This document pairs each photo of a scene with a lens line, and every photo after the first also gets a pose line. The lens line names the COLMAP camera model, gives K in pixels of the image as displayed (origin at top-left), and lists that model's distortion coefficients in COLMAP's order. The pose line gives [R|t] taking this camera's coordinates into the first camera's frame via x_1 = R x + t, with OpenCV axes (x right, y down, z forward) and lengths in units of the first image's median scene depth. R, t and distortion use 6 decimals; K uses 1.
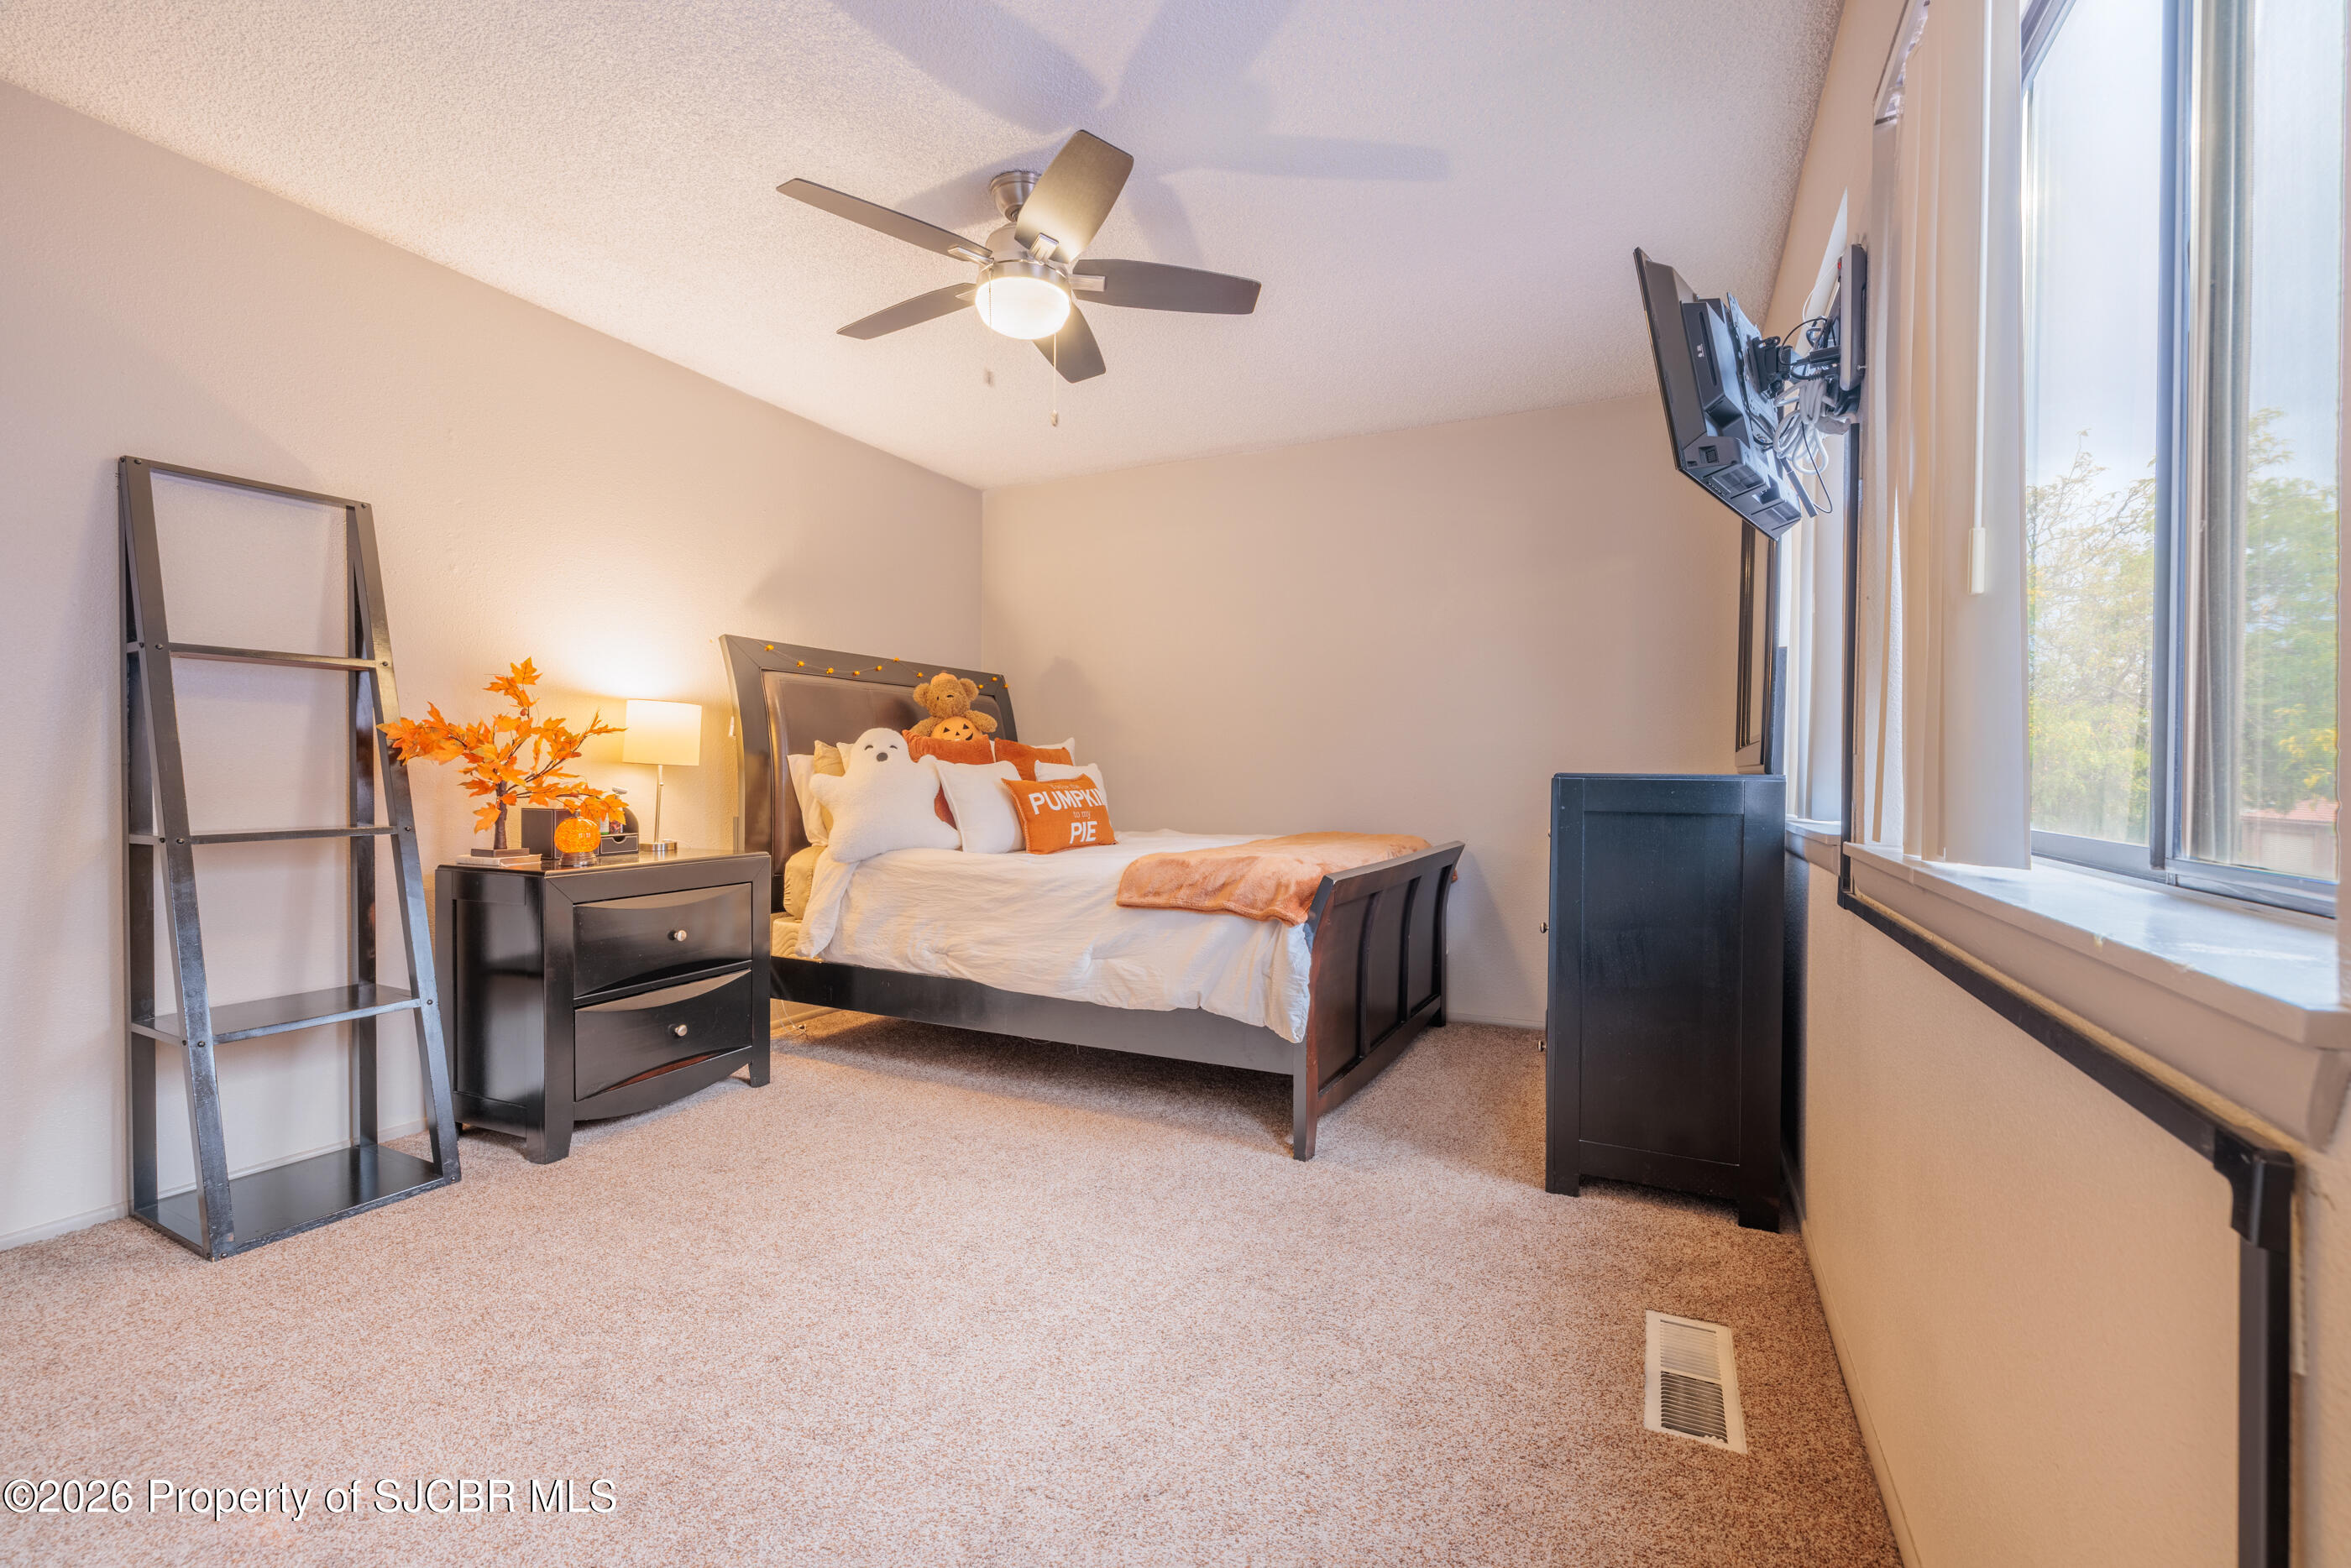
lens RADIAL K [[981.0, 0, 1179.1], [0, 981.0, 774.3], [0, 0, 1]] dist [0.003017, 0.000028]
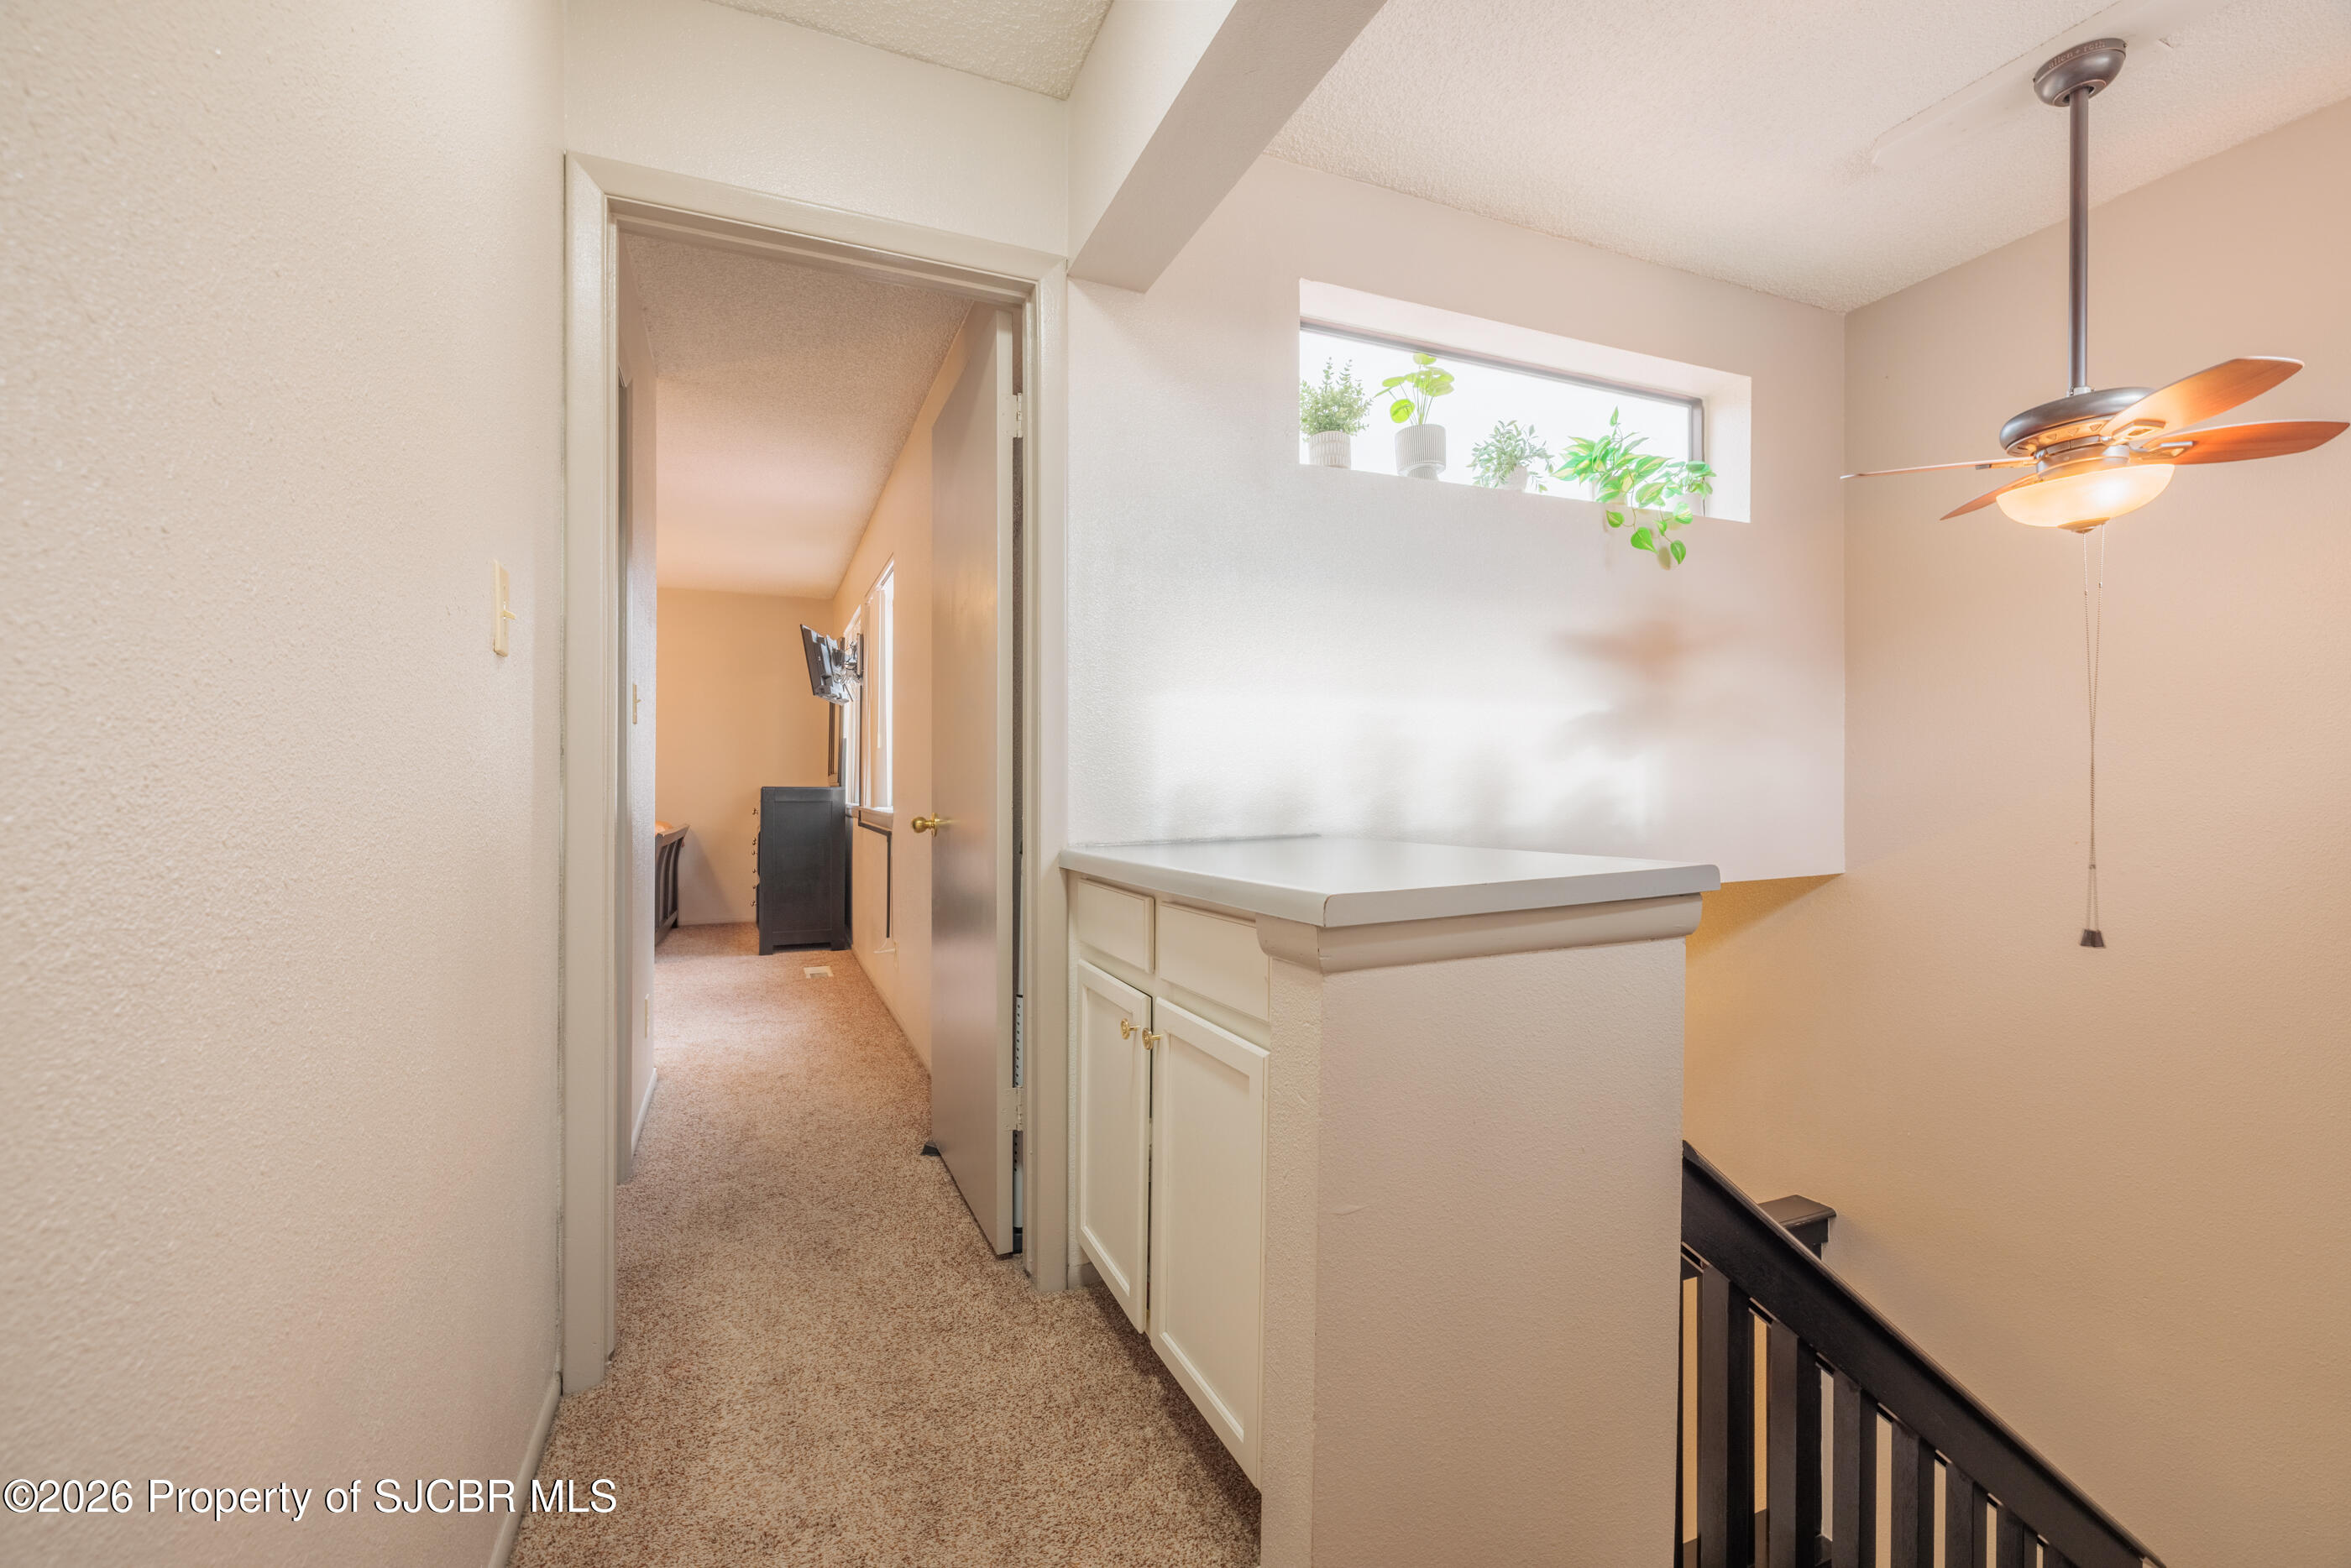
lens RADIAL K [[981.0, 0, 1179.1], [0, 981.0, 774.3], [0, 0, 1]] dist [0.003017, 0.000028]
pose [[0.649367, -0.000778, 0.760475, -0.970610], [0.009288, 0.999933, -0.006908, -0.007753], [-0.760418, 0.011550, 0.649331, -1.675285]]
